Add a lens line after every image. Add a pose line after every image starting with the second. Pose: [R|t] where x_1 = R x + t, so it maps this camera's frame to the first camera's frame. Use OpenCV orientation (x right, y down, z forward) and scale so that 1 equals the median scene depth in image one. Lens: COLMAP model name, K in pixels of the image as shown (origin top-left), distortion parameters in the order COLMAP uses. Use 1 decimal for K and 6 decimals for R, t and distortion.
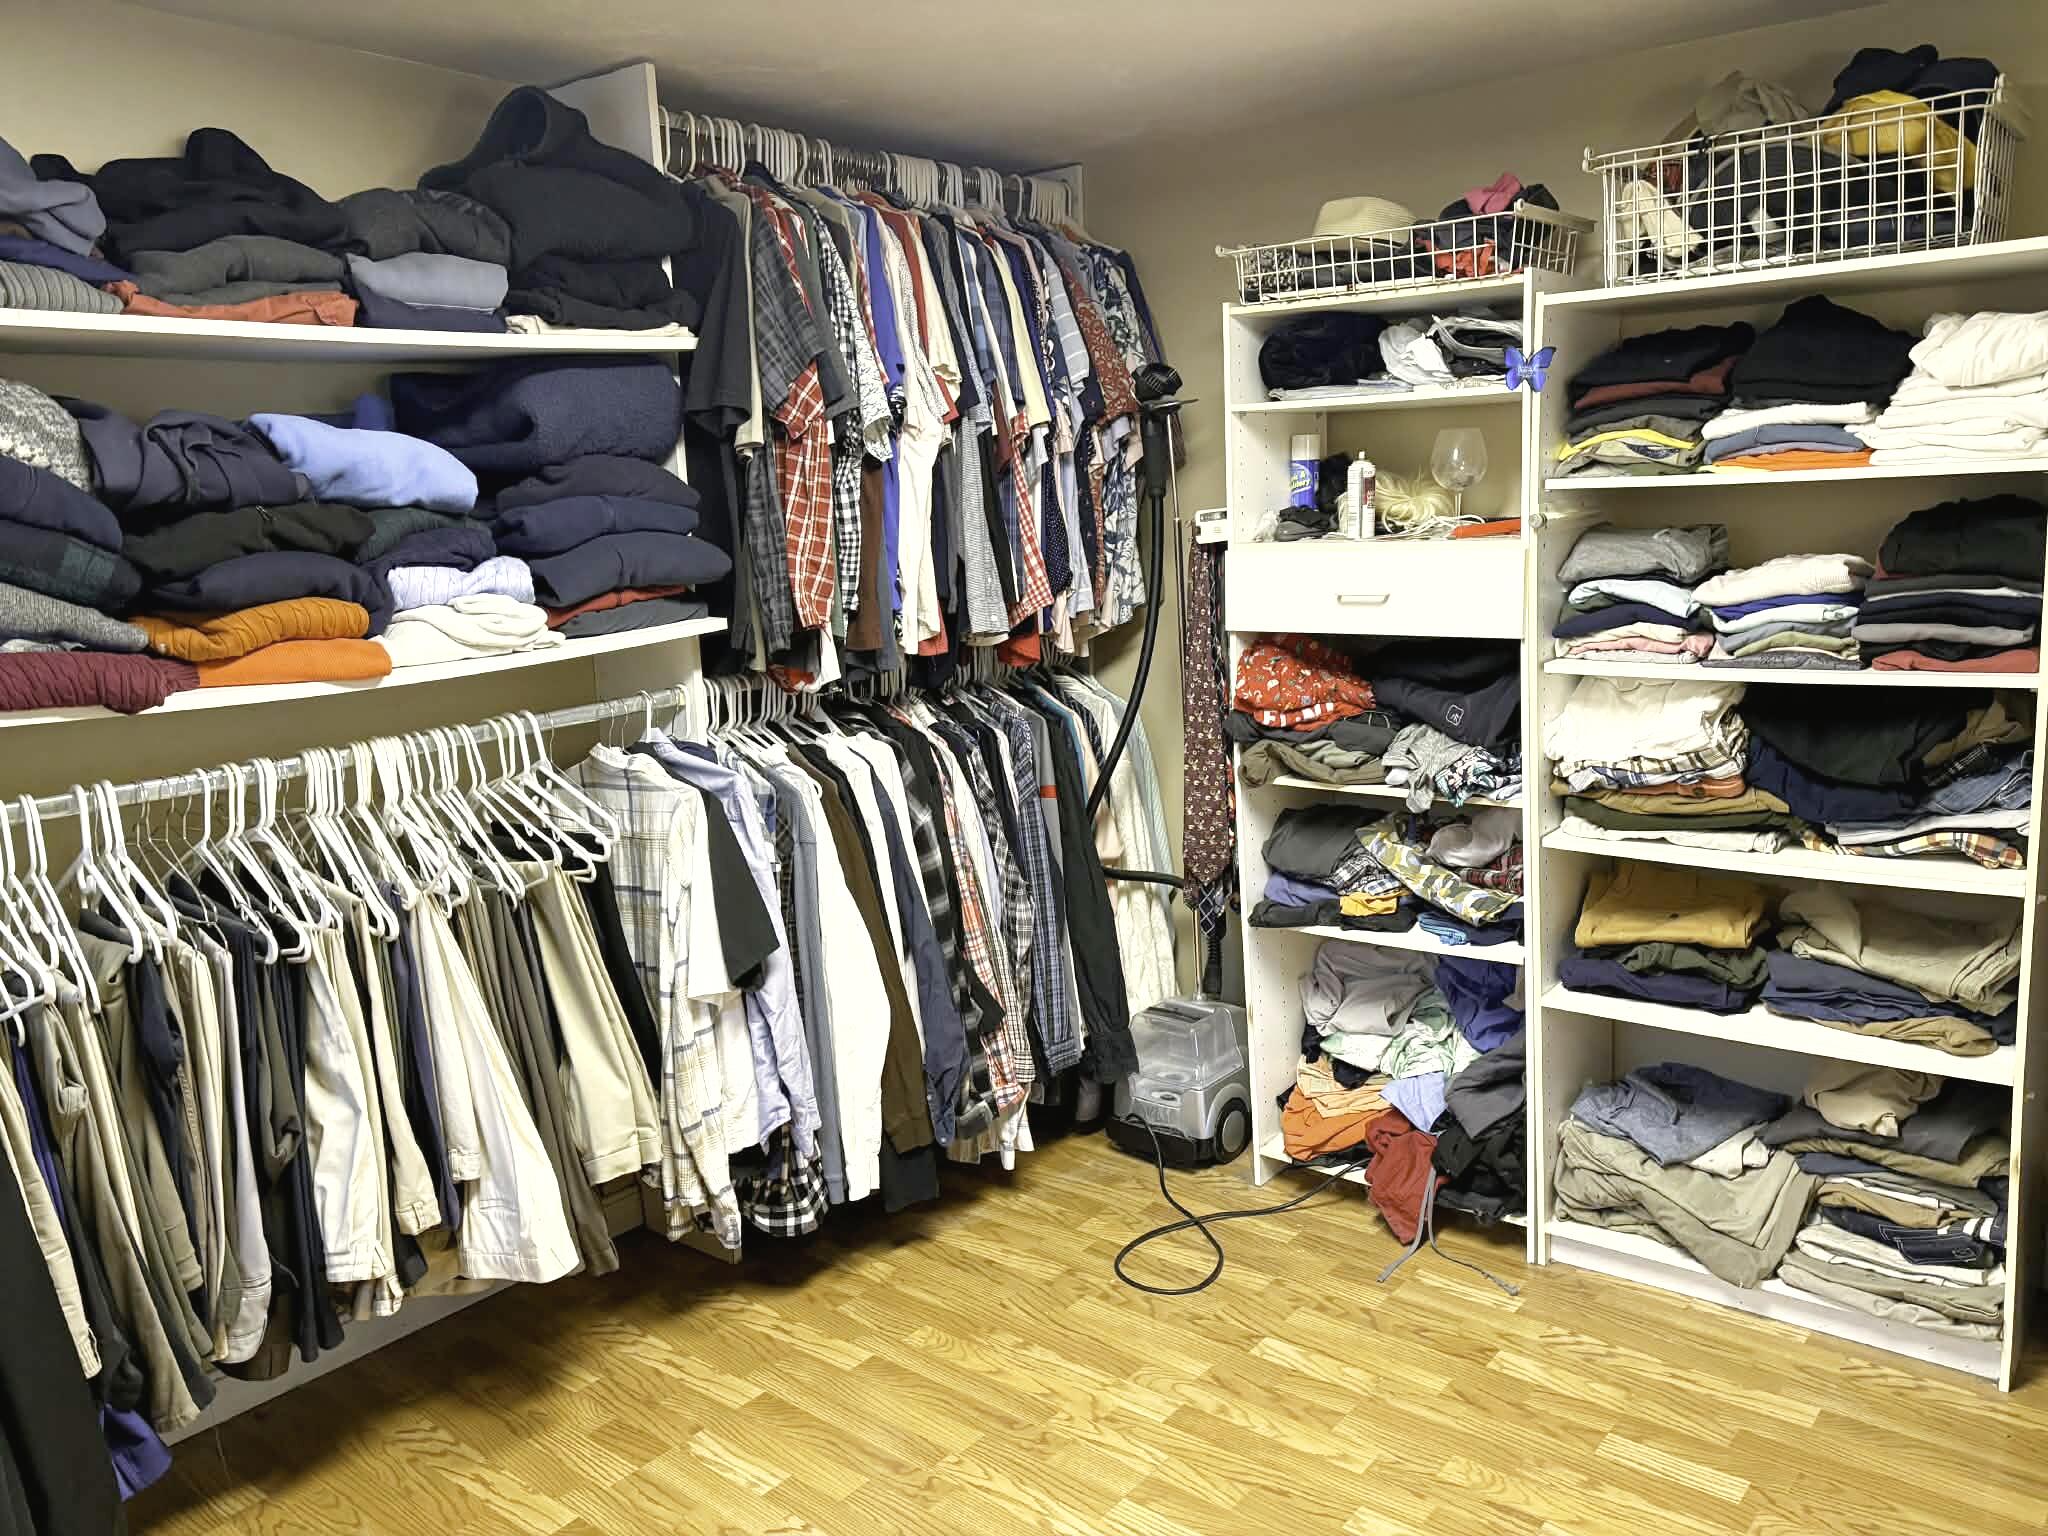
lens RADIAL K [[1521.3, 0, 1024.0], [0, 1521.3, 768.0], [0, 0, 1]] dist [0.008615, -0.030514]
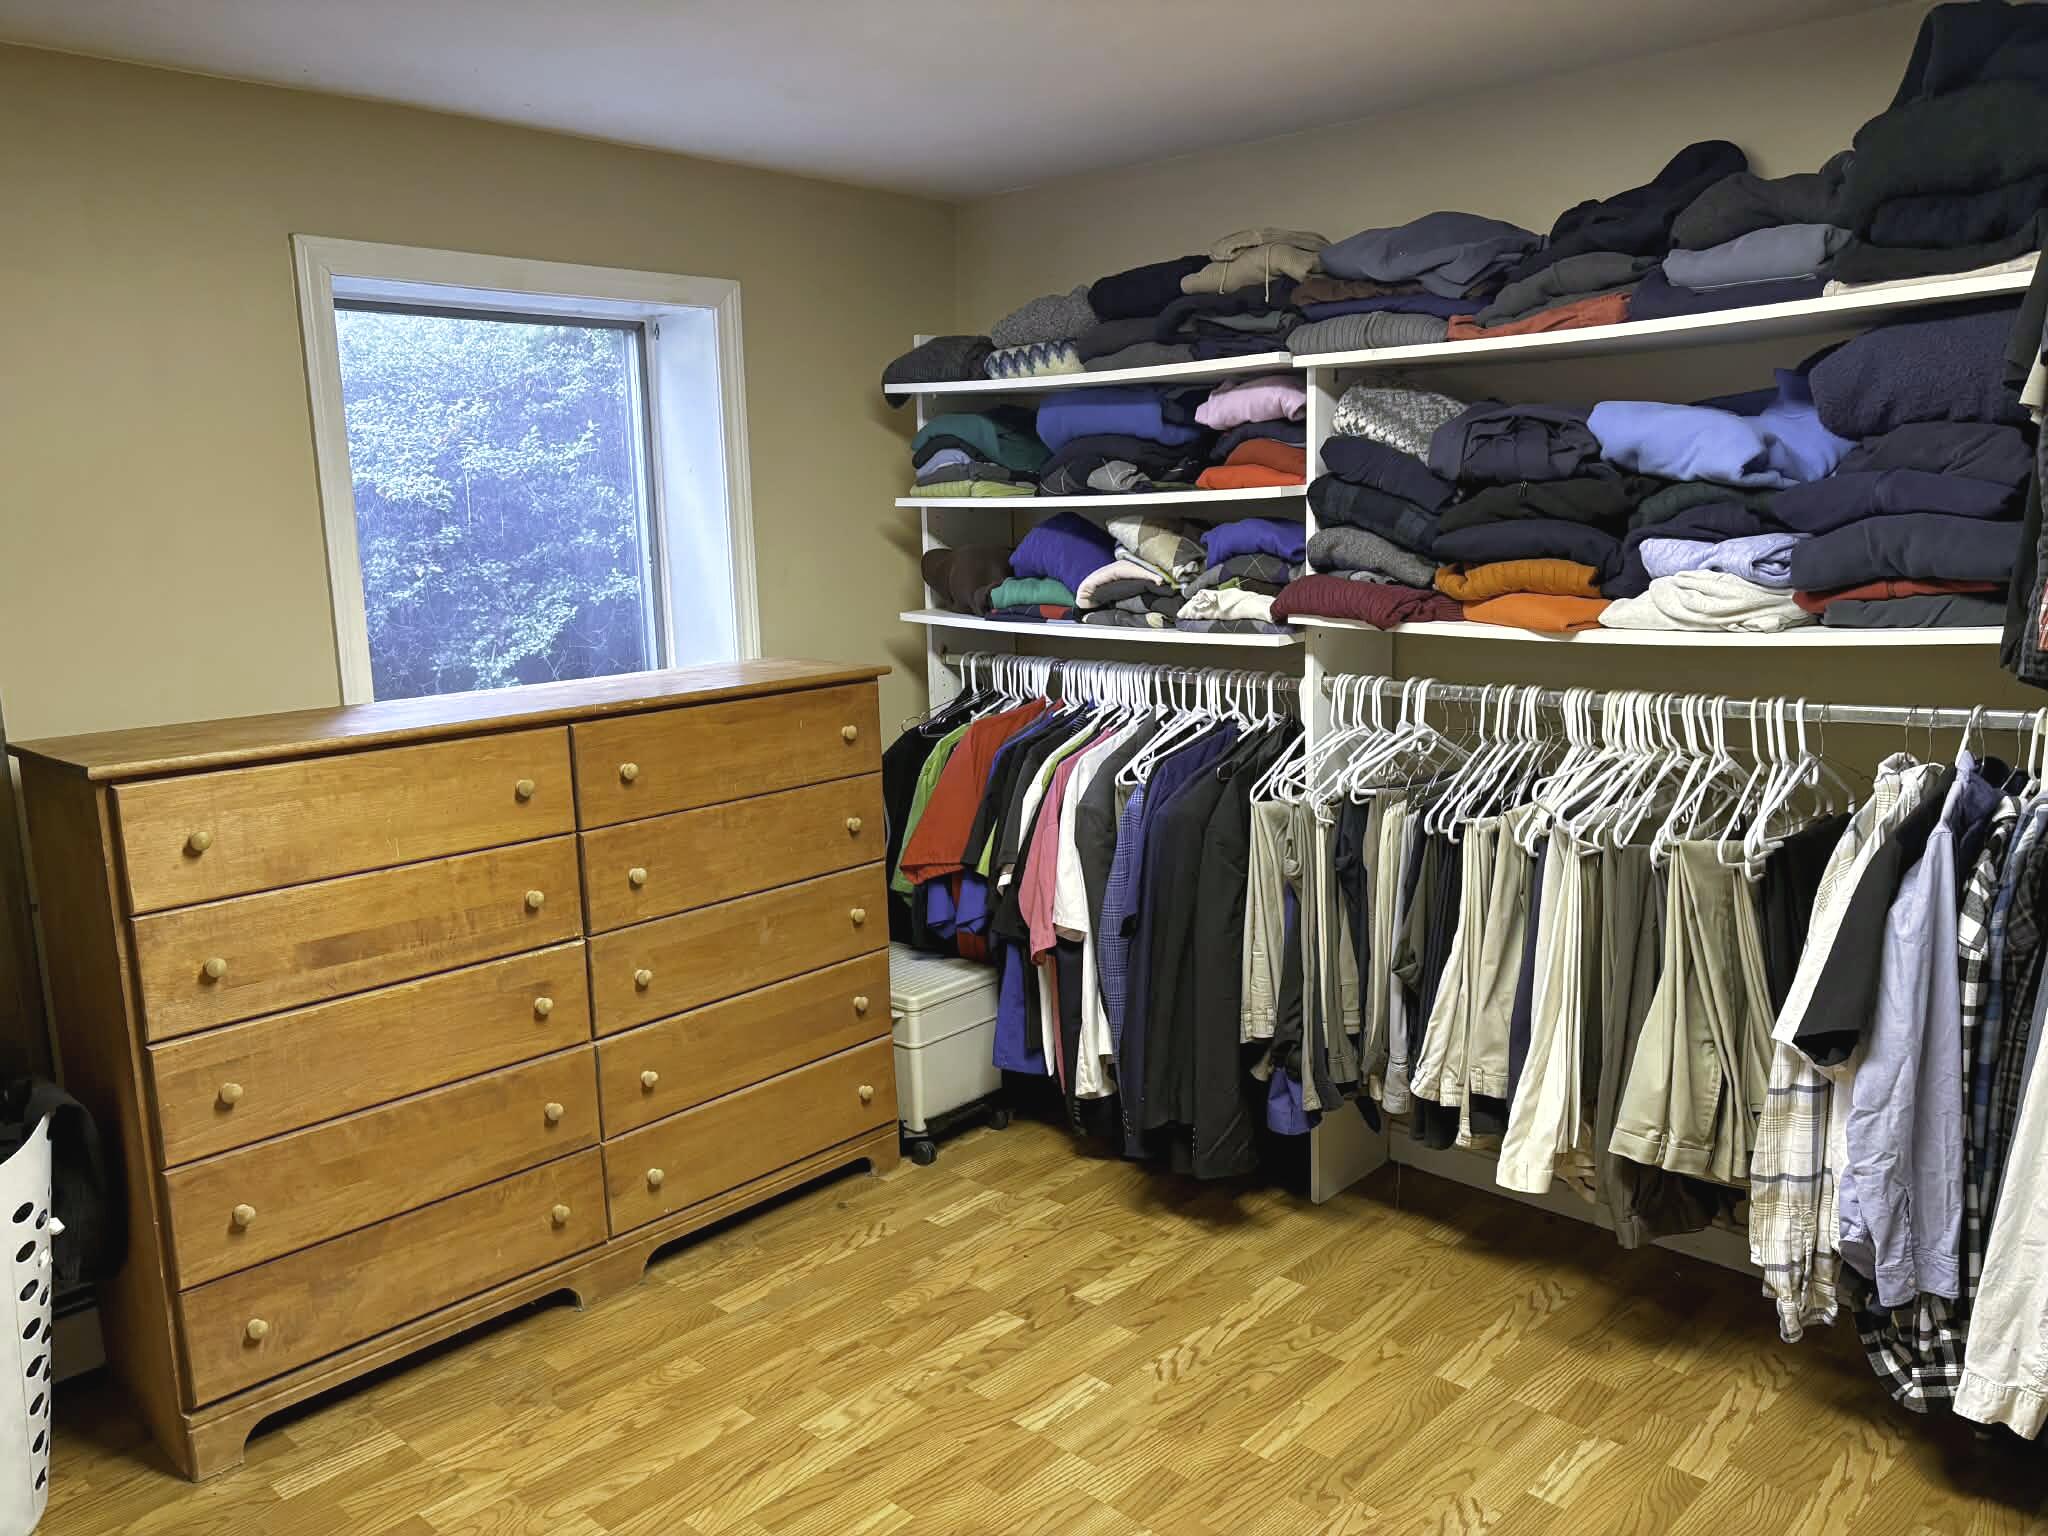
lens RADIAL K [[1521.3, 0, 1024.0], [0, 1521.3, 768.0], [0, 0, 1]] dist [0.008615, -0.030514]
pose [[-0.097976, 0.208756, -0.973048, 0.711240], [-0.144031, 0.964483, 0.221421, -0.147536], [0.984711, 0.161842, -0.064428, 0.646711]]
